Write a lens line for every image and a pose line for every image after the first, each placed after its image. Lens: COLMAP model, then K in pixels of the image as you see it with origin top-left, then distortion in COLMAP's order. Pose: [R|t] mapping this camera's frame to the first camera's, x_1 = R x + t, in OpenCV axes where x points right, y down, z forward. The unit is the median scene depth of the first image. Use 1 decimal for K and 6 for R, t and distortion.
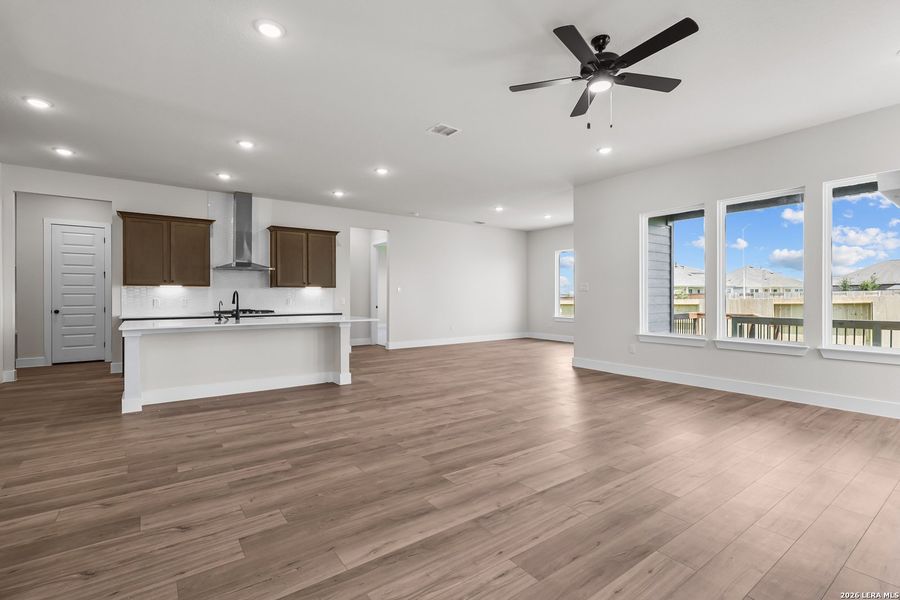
lens RADIAL K [[413.6, 0, 444.4], [0, 413.6, 297.6], [0, 0, 1]] dist [-0.007404, 0.002366]
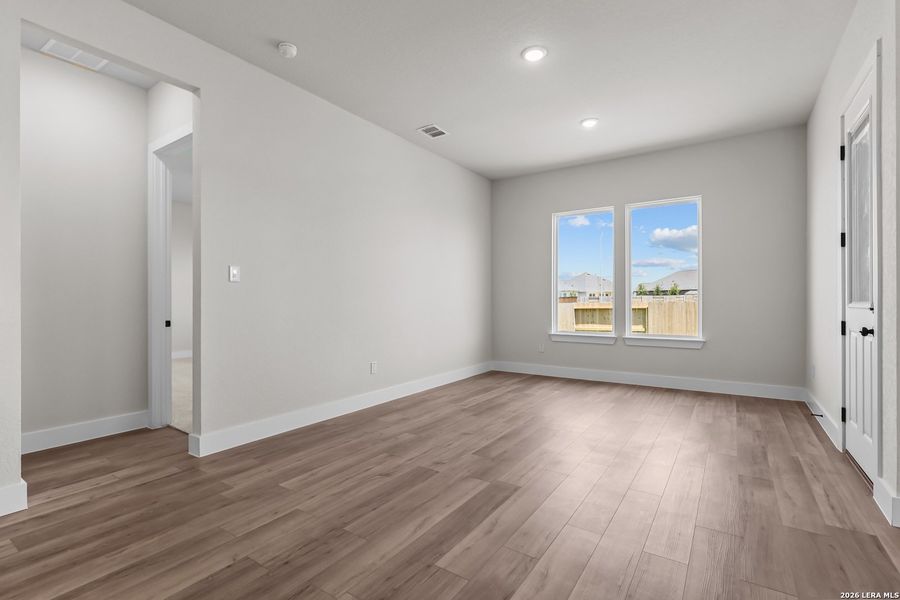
lens RADIAL K [[413.6, 0, 450.5], [0, 413.6, 303.2], [0, 0, 1]] dist [-0.007404, 0.002366]
pose [[0.938320, -0.003439, 0.345752, -0.073624], [0.002353, 0.999991, 0.003561, 0.005607], [-0.345761, -0.002528, 0.938319, 0.762167]]
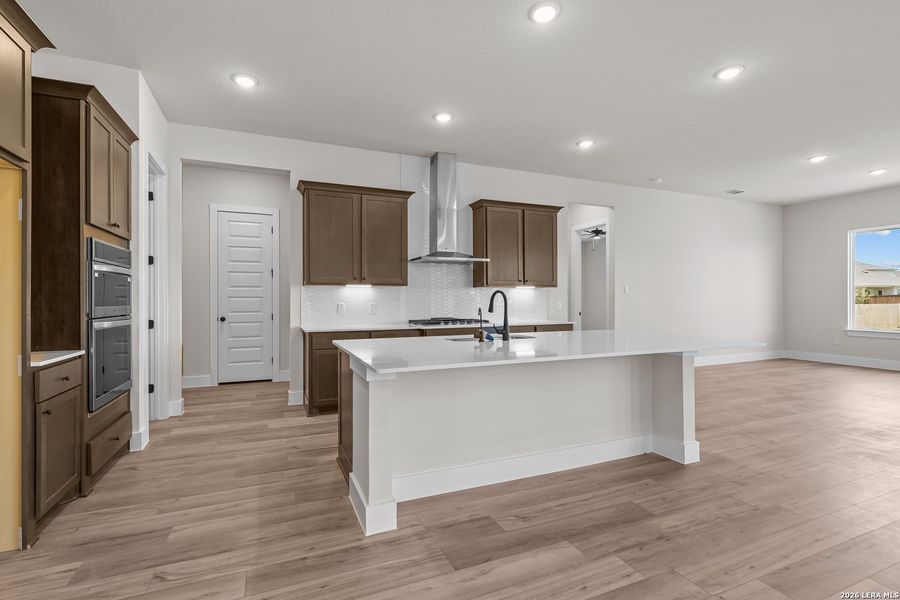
lens RADIAL K [[413.6, 0, 439.2], [0, 413.6, 301.4], [0, 0, 1]] dist [-0.007404, 0.002366]
pose [[0.971710, -0.001426, -0.236172, -0.312065], [0.001774, 0.999998, 0.001260, -0.000929], [0.236170, -0.001643, 0.971710, 0.288772]]
